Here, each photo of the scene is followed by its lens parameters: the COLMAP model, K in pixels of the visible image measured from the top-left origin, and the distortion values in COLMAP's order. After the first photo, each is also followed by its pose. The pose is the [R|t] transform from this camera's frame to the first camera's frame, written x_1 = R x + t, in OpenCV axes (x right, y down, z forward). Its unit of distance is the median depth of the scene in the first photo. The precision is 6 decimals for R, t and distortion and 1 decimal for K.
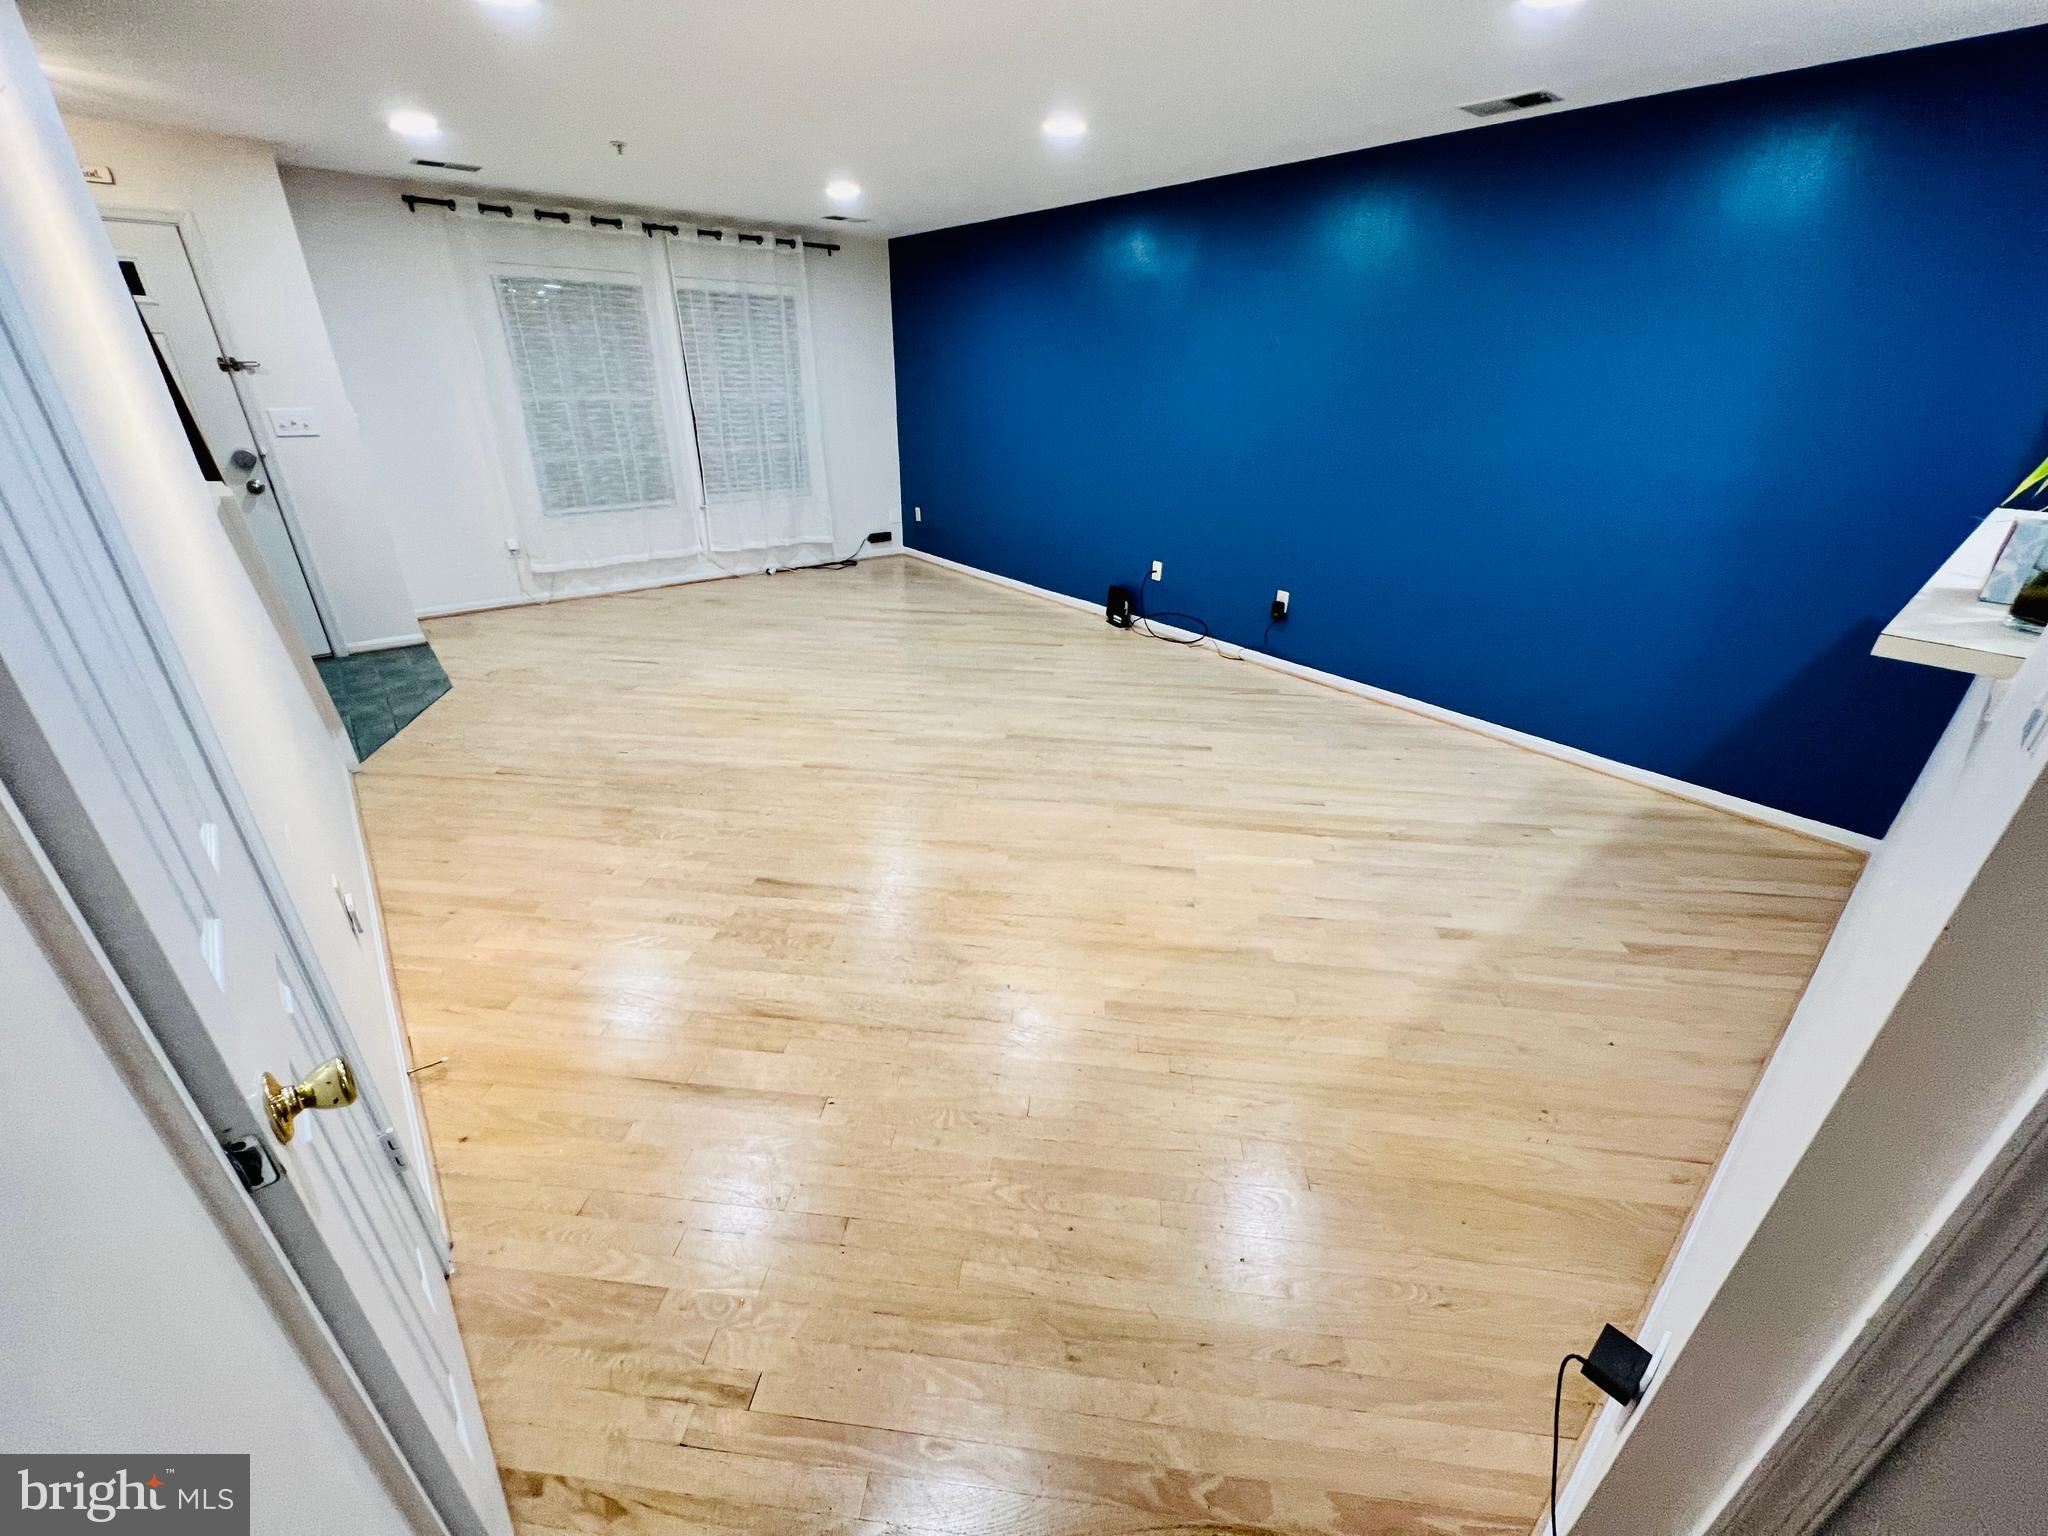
lens RADIAL K [[816.0, 0, 1018.9], [0, 816.0, 762.1], [0, 0, 1]] dist [-0.001218, 0.000286]
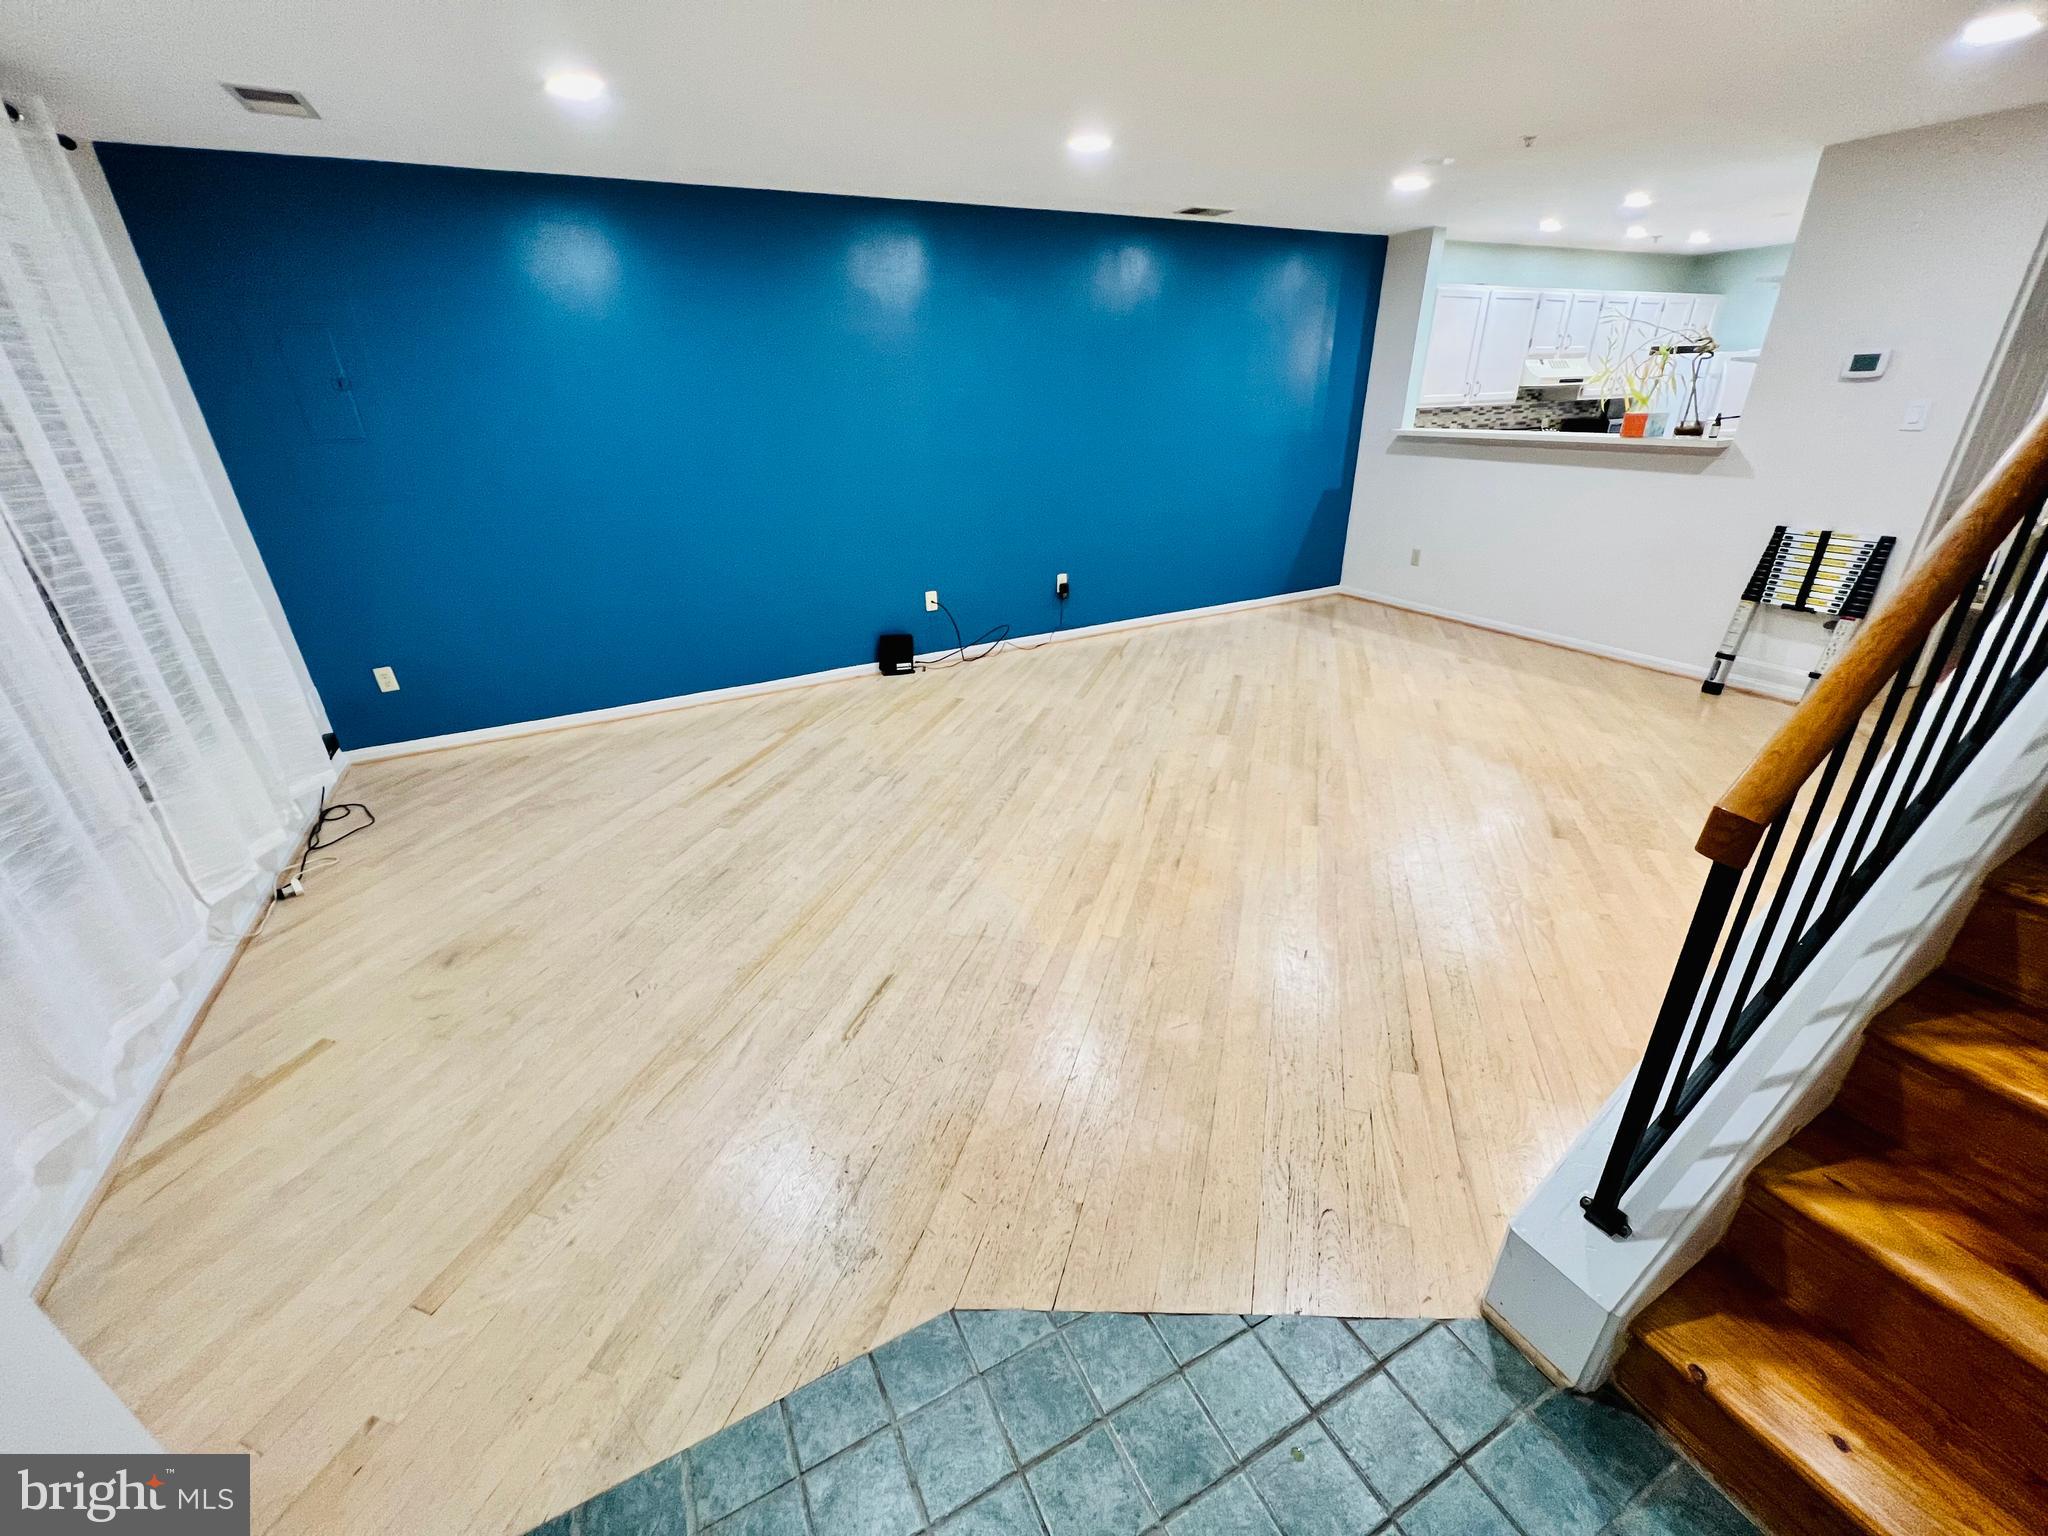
lens RADIAL K [[816.0, 0, 1018.9], [0, 816.0, 762.1], [0, 0, 1]] dist [-0.001218, 0.000286]
pose [[0.209391, -0.422014, 0.882077, -0.908492], [0.452574, 0.841465, 0.295150, -0.386002], [-0.866794, 0.337403, 0.367188, 0.773935]]
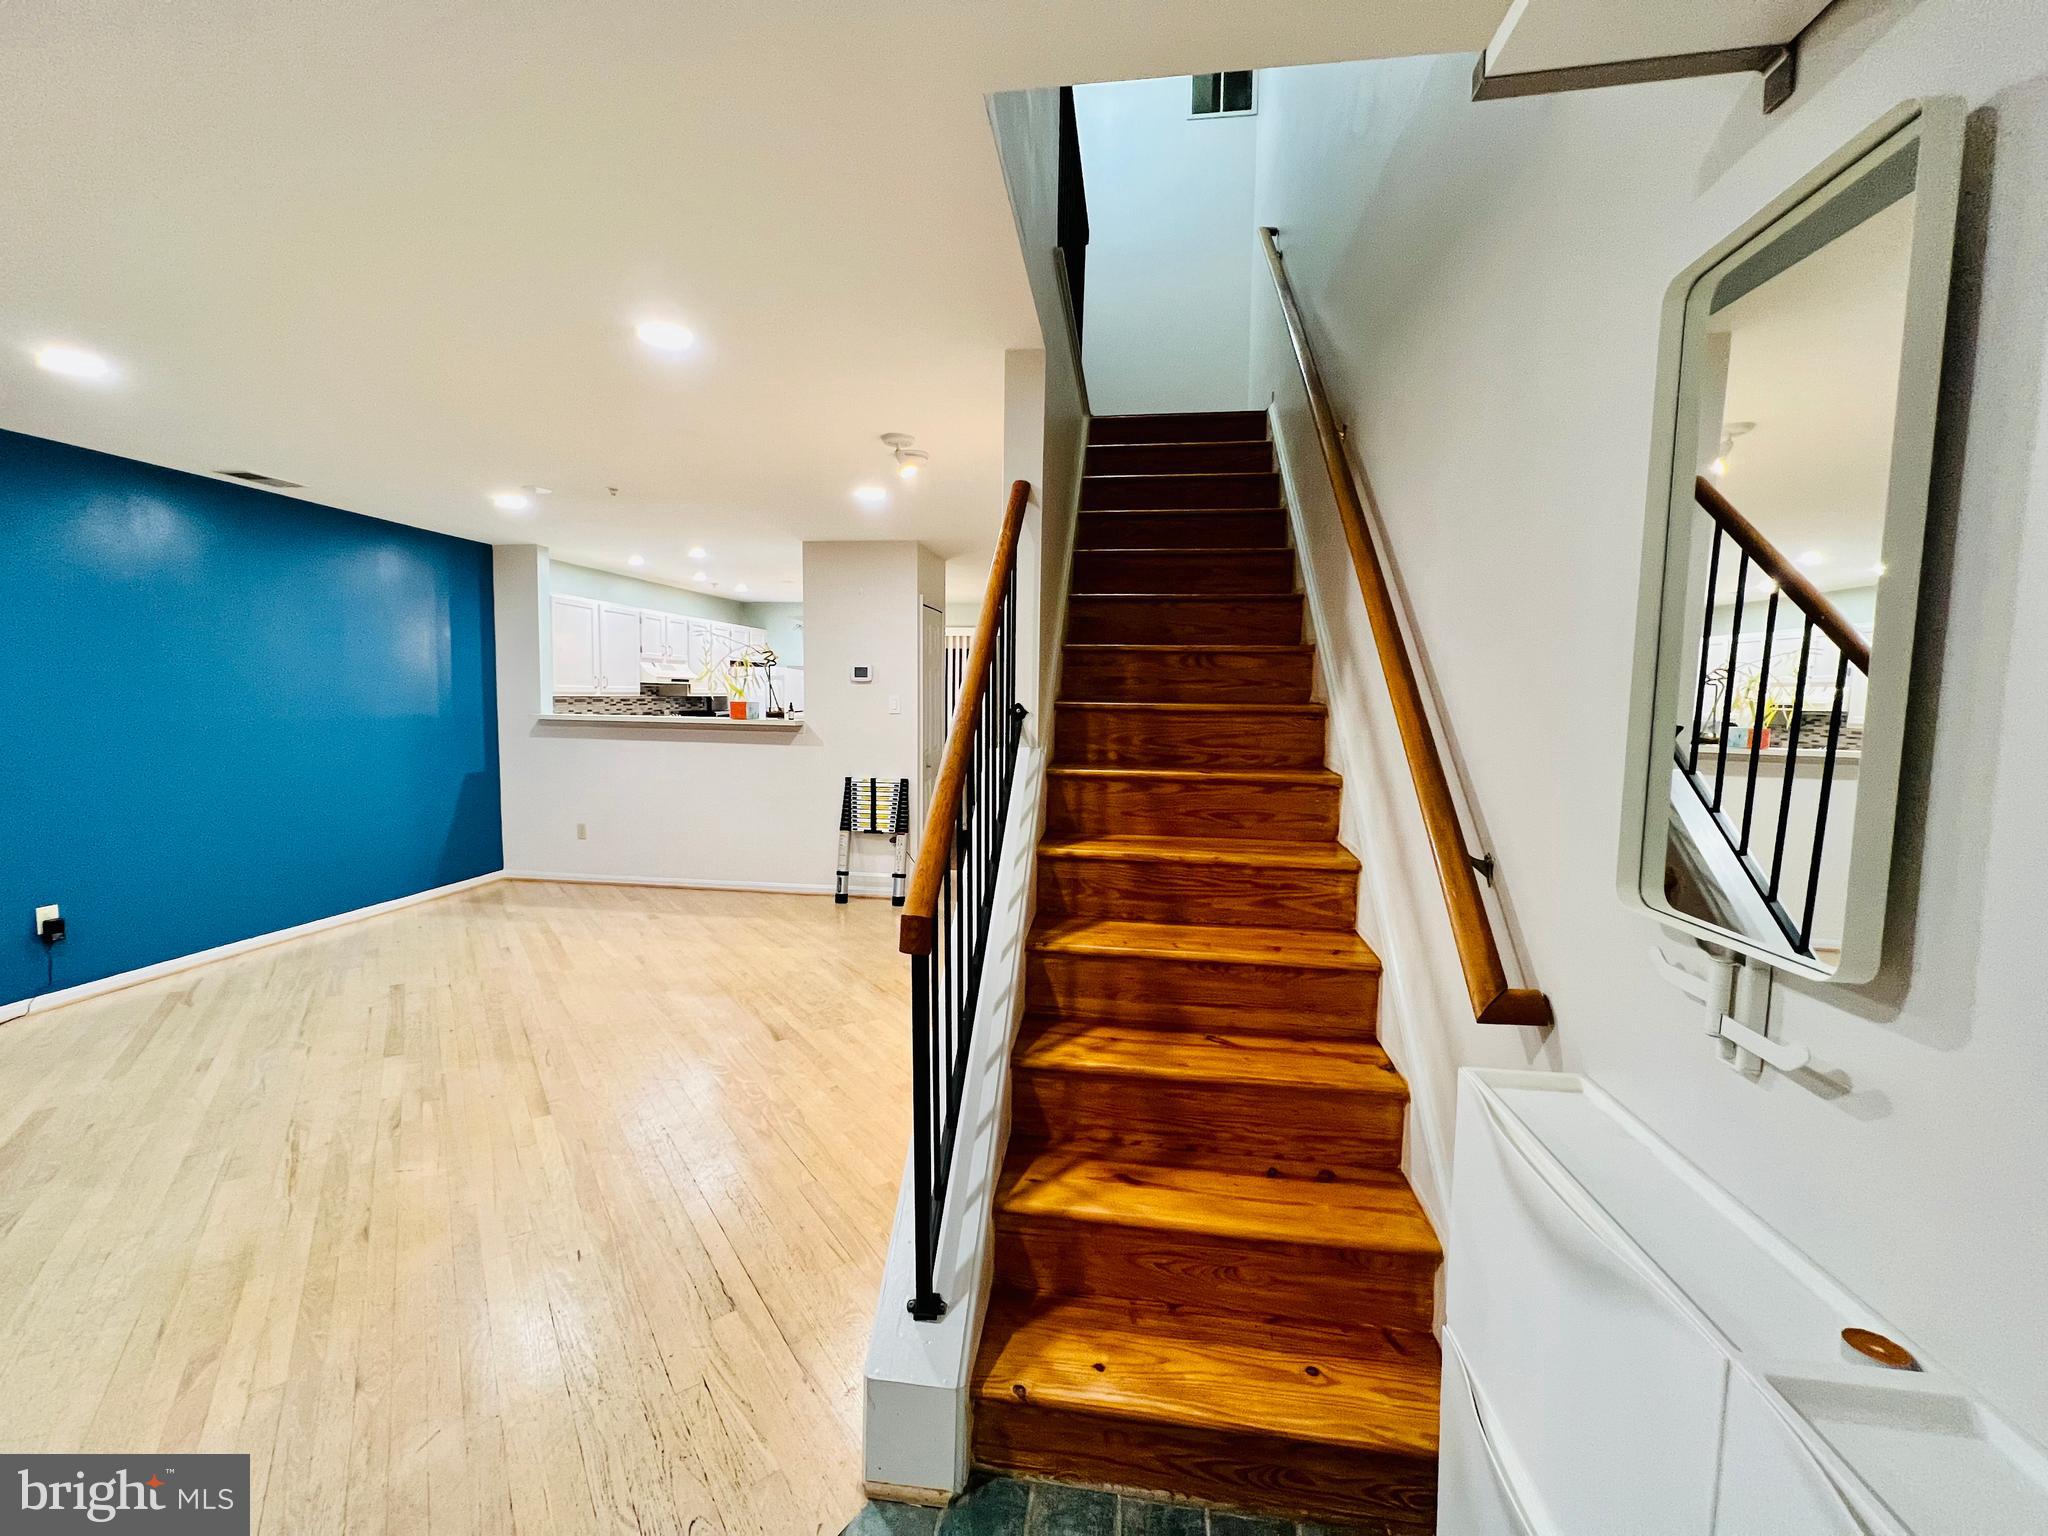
lens RADIAL K [[816.0, 0, 1018.9], [0, 816.0, 762.1], [0, 0, 1]] dist [-0.001218, 0.000286]
pose [[-0.676572, -0.084829, 0.731474, -0.925931], [0.299247, 0.875949, 0.378370, -0.375027], [-0.672831, 0.474886, -0.567258, 0.815128]]
